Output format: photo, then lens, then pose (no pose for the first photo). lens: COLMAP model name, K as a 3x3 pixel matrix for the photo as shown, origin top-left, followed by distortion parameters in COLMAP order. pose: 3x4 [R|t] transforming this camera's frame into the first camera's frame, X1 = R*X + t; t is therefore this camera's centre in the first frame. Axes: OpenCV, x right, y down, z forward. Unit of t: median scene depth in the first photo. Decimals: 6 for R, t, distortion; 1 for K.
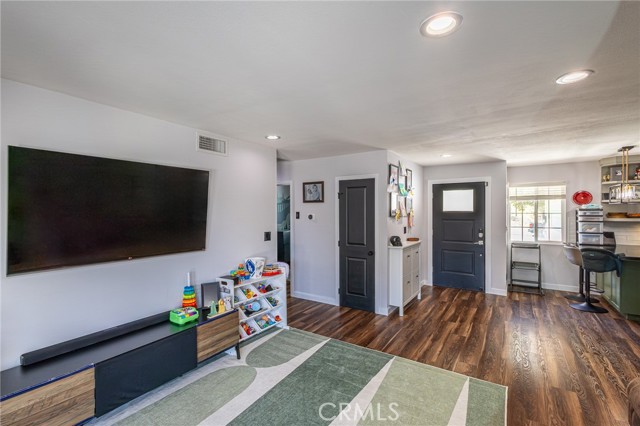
lens RADIAL K [[293.6, 0, 320.3], [0, 293.6, 209.0], [0, 0, 1]] dist [0.000038, -0.000016]
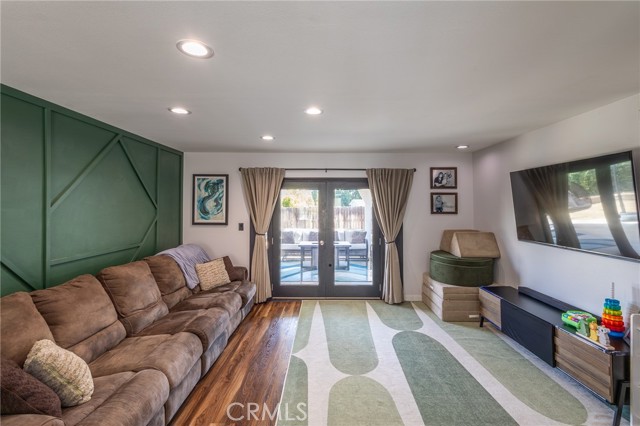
lens RADIAL K [[293.6, 0, 322.1], [0, 293.6, 211.2], [0, 0, 1]] dist [0.000038, -0.000016]
pose [[-0.834250, 0.013072, -0.551231, 0.790835], [0.002179, 0.999789, 0.020411, 0.002294], [0.551382, 0.015826, -0.834103, 1.473088]]
